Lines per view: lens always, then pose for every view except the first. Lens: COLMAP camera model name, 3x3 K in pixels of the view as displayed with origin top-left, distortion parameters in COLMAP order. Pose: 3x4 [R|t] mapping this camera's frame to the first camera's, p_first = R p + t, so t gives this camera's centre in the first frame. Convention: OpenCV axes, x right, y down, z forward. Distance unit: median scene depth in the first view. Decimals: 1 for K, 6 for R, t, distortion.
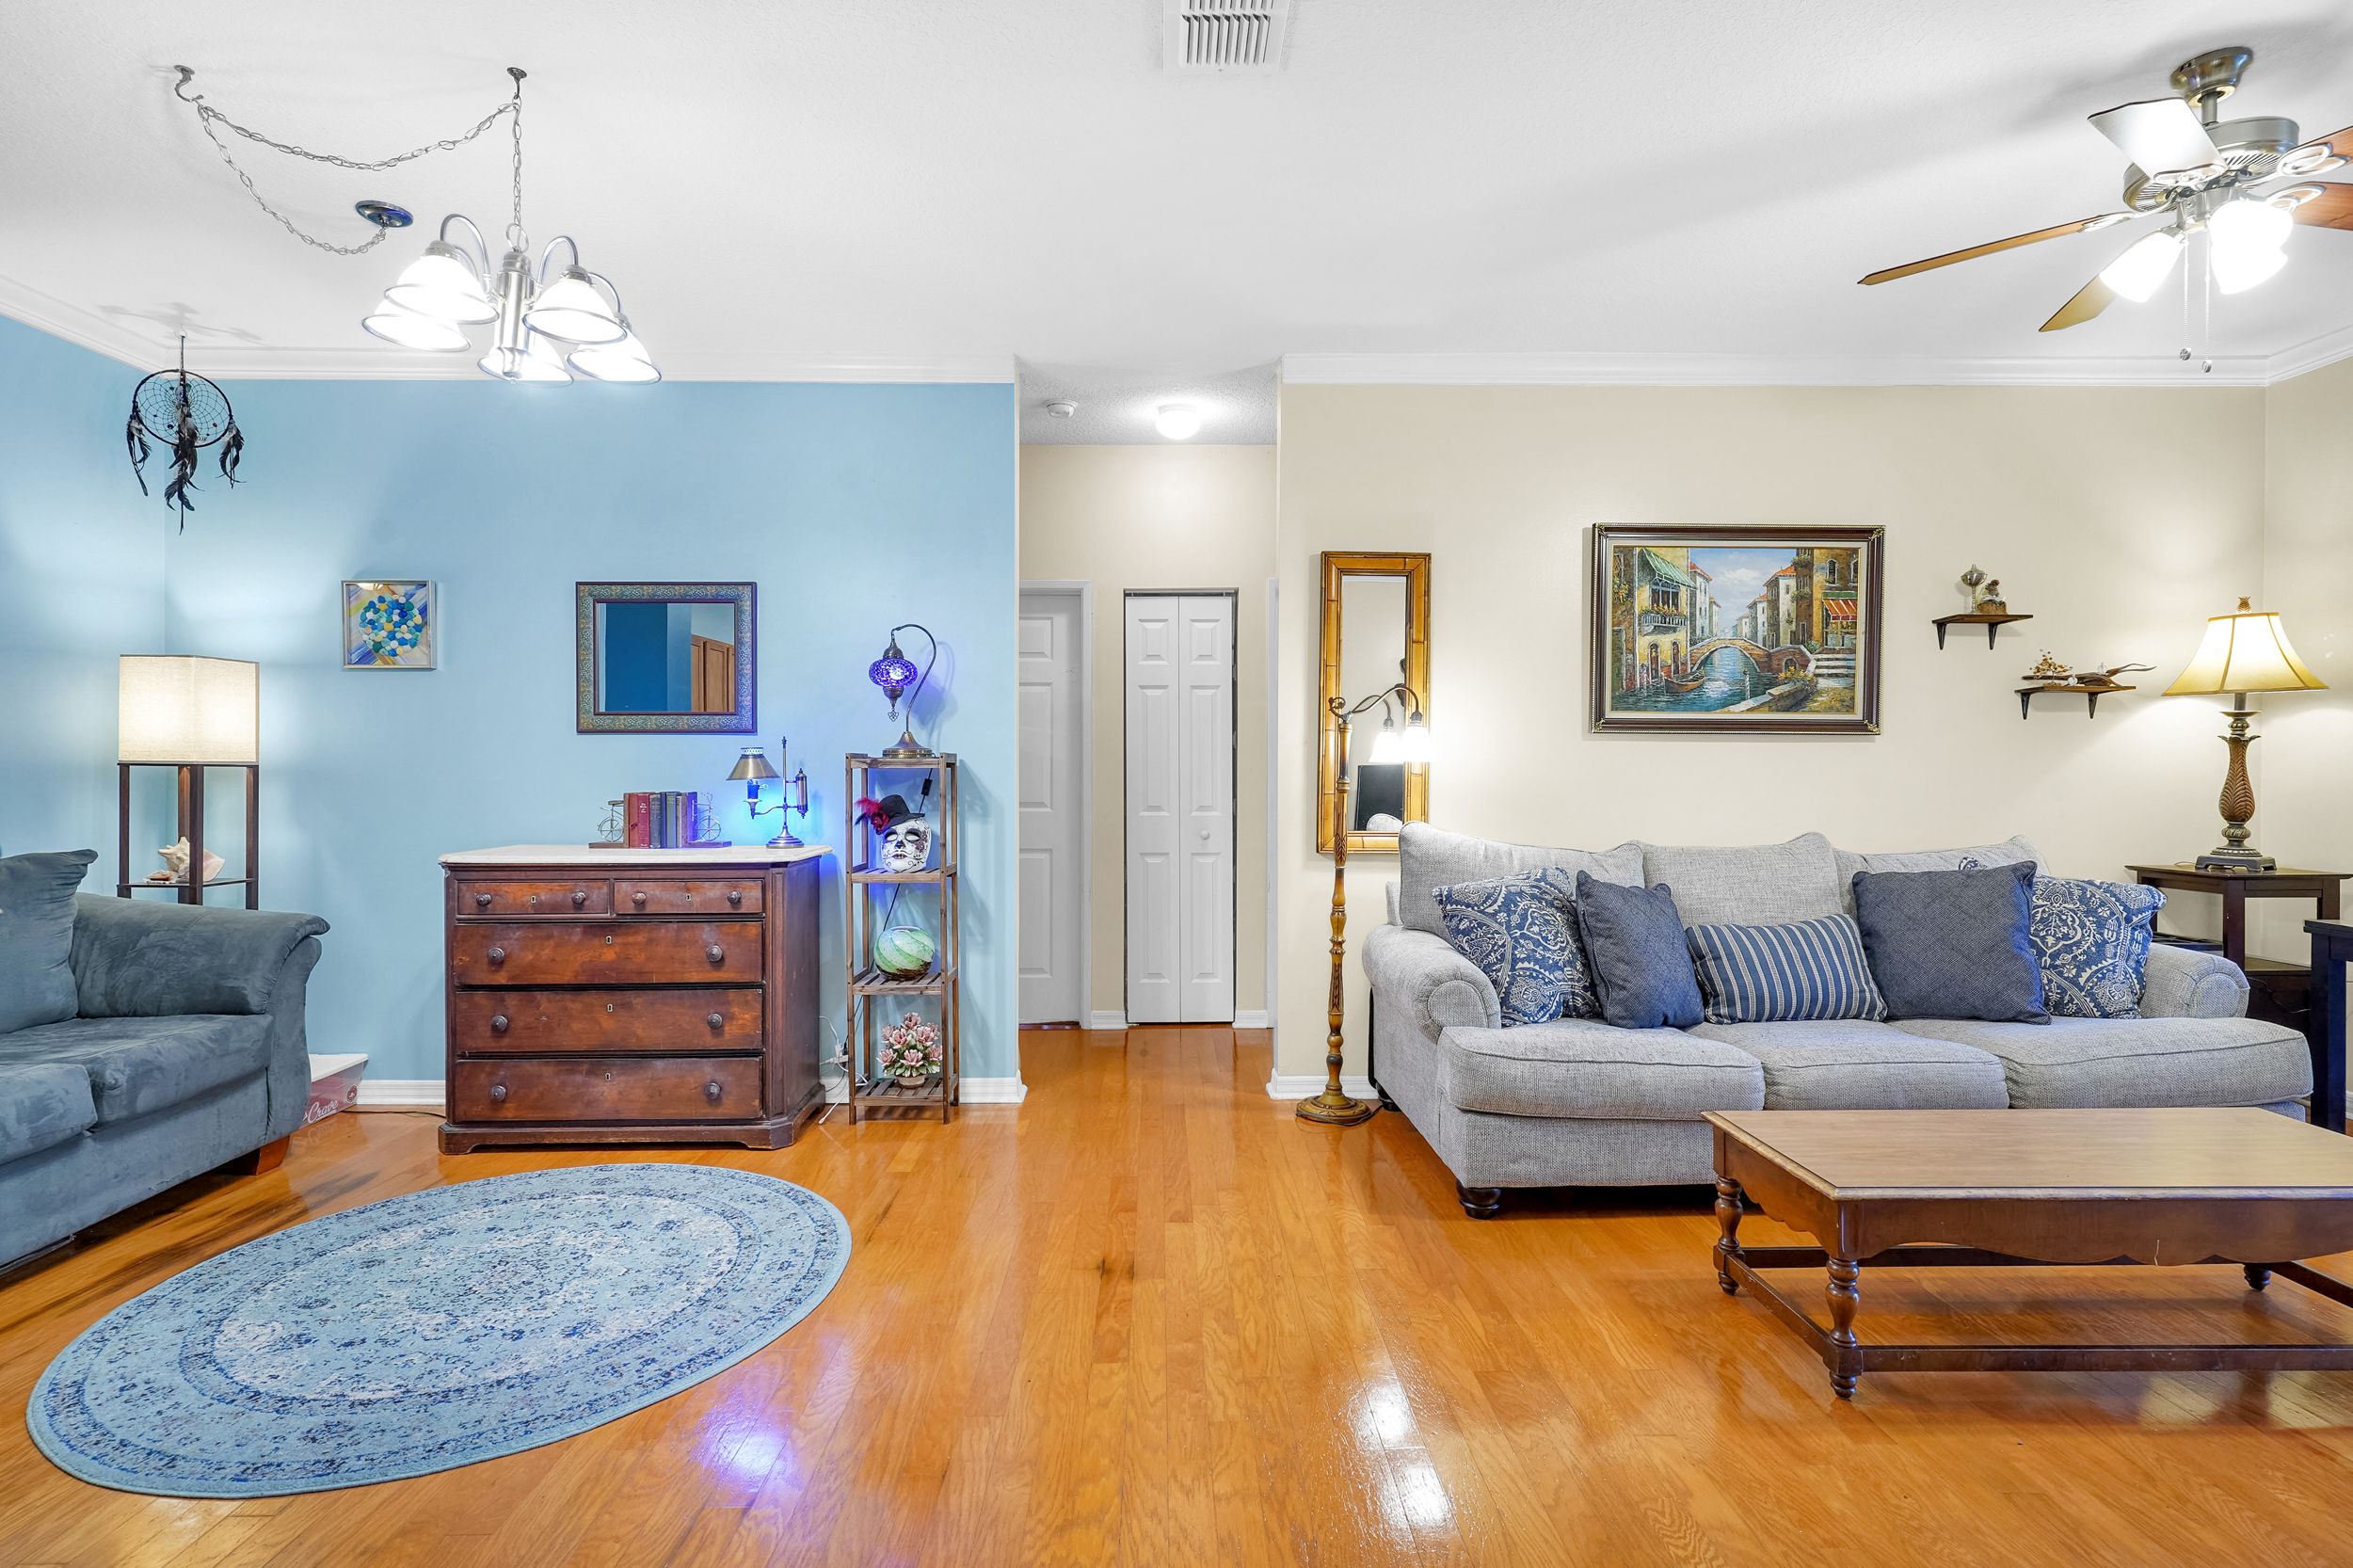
lens RADIAL K [[1146.7, 0, 1161.3], [0, 1146.7, 785.3], [0, 0, 1]] dist [-0.000513, 0.000132]
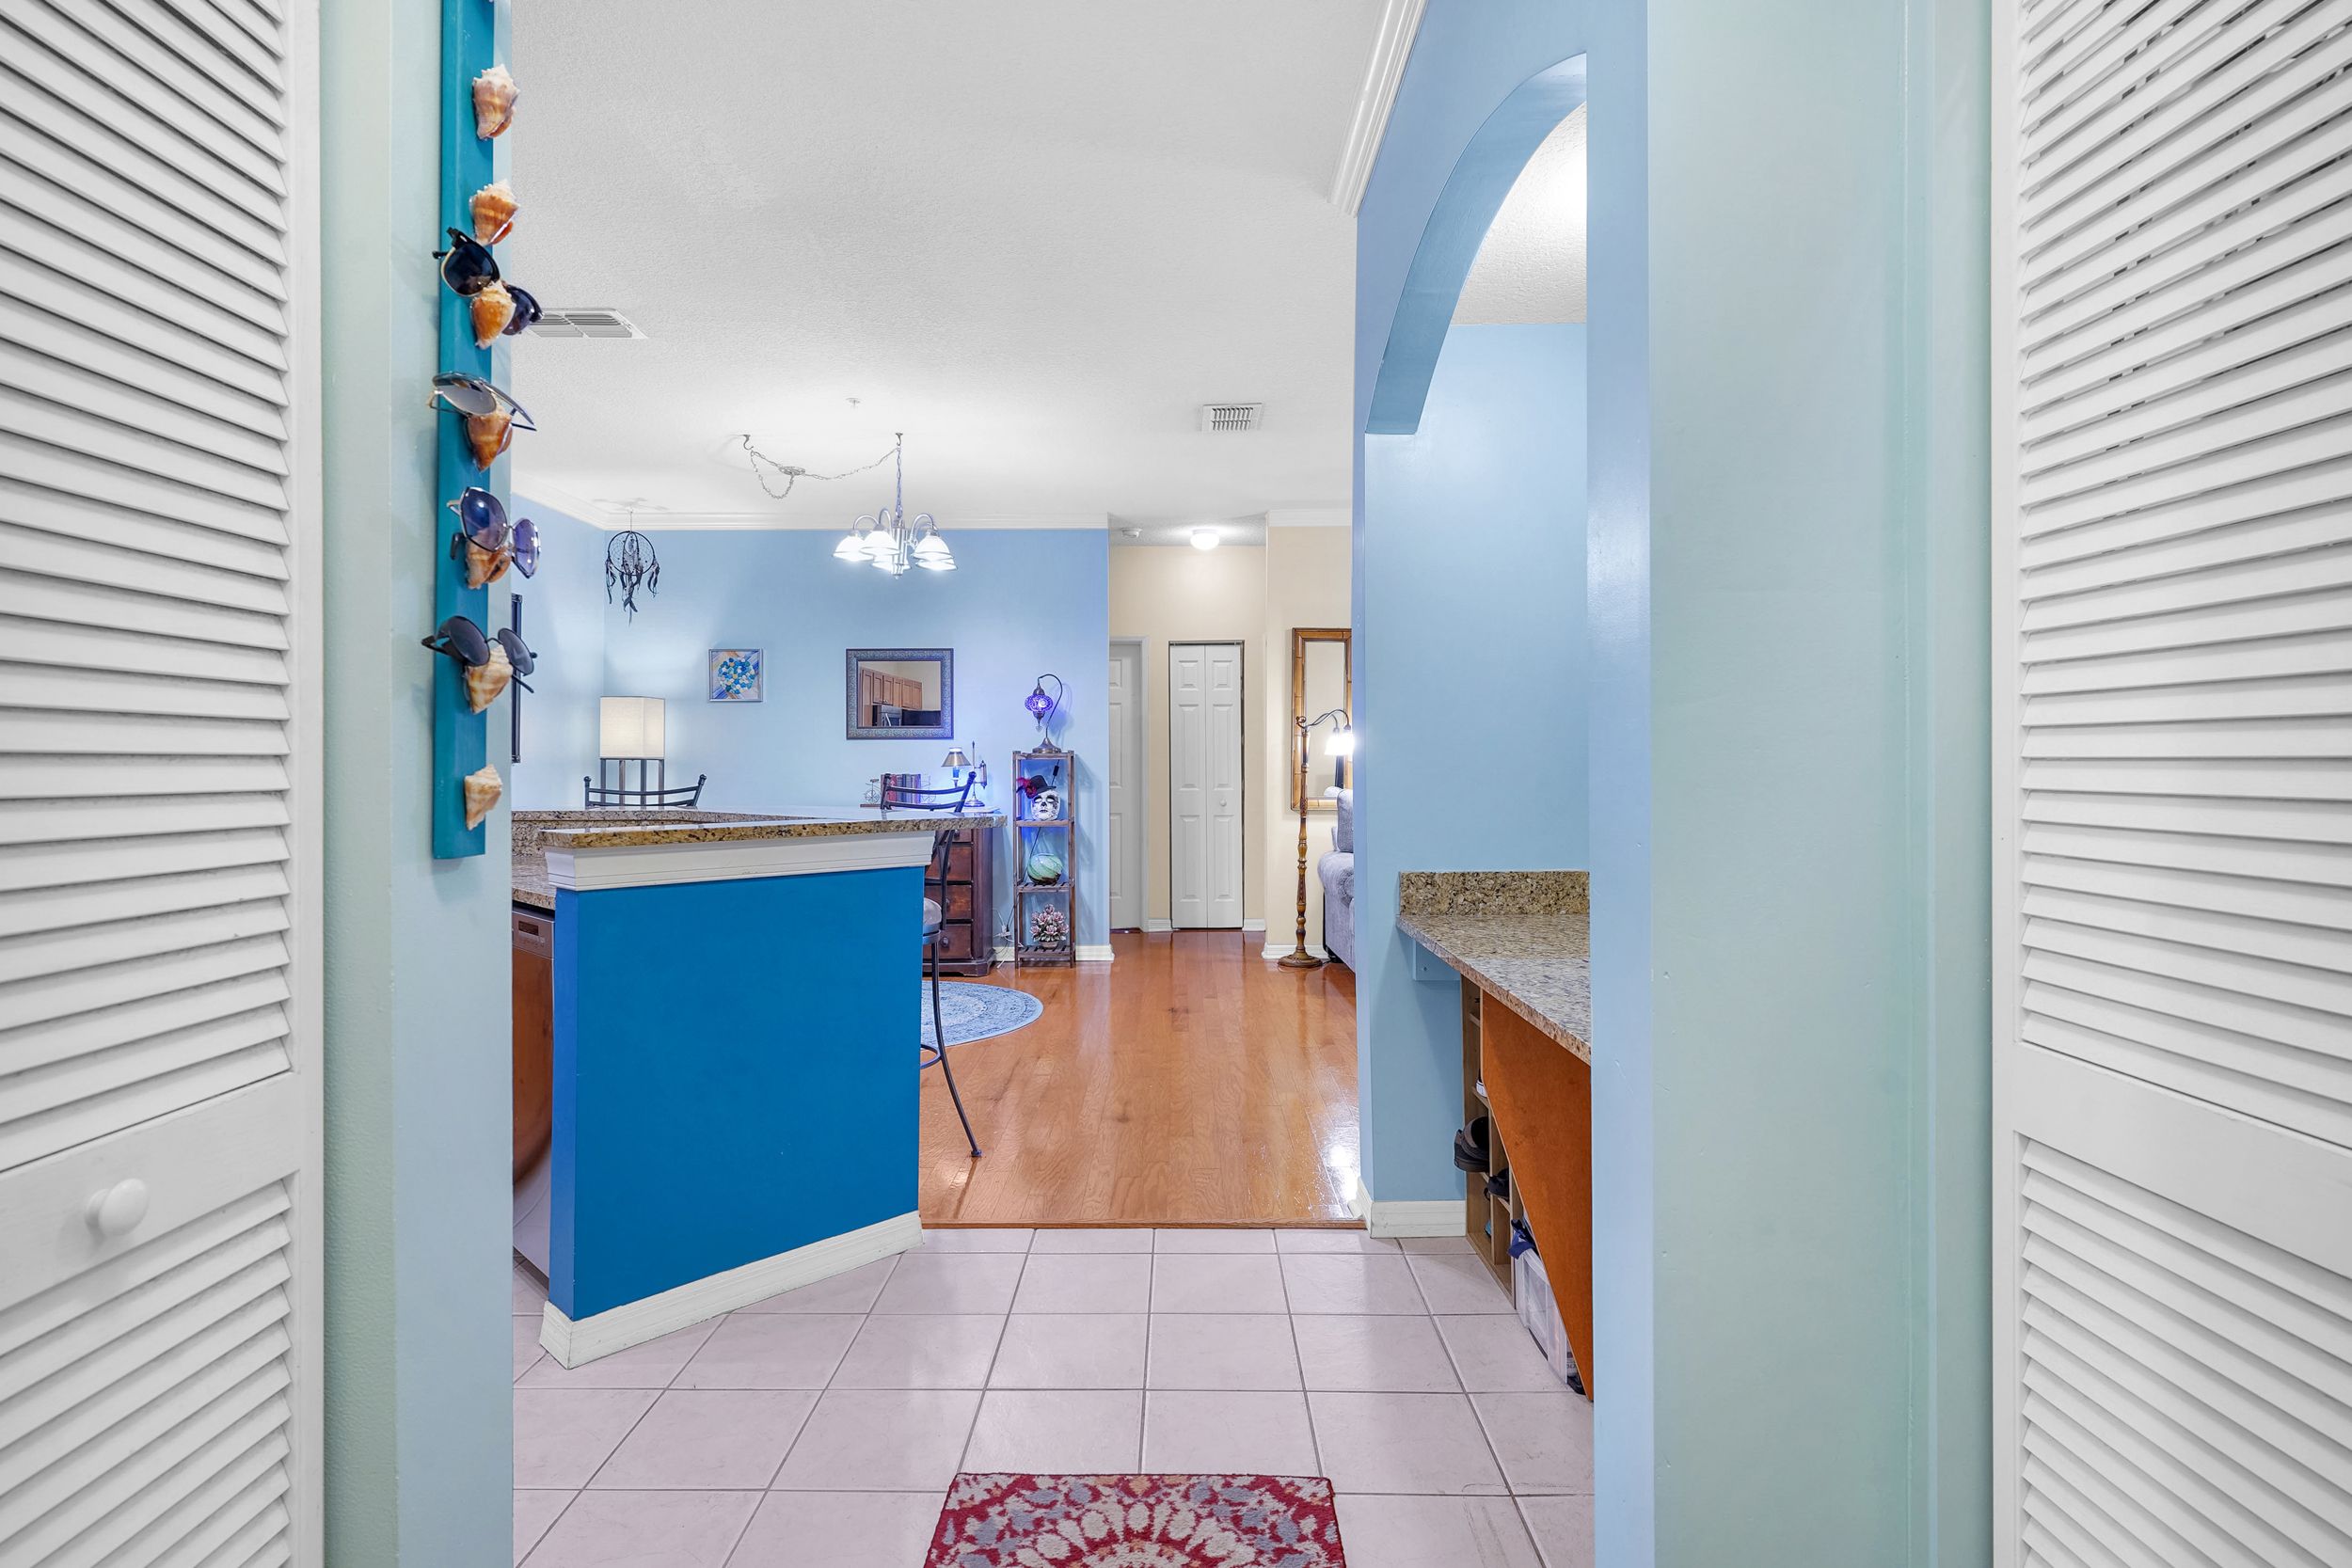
lens RADIAL K [[1146.1, 0, 1133.3], [0, 1146.1, 767.3], [0, 0, 1]] dist [-0.000513, 0.000132]
pose [[0.999176, -0.003254, -0.040461, -0.024868], [0.002901, 0.999957, -0.008770, 0.011622], [0.040488, 0.008645, 0.999143, -0.670629]]
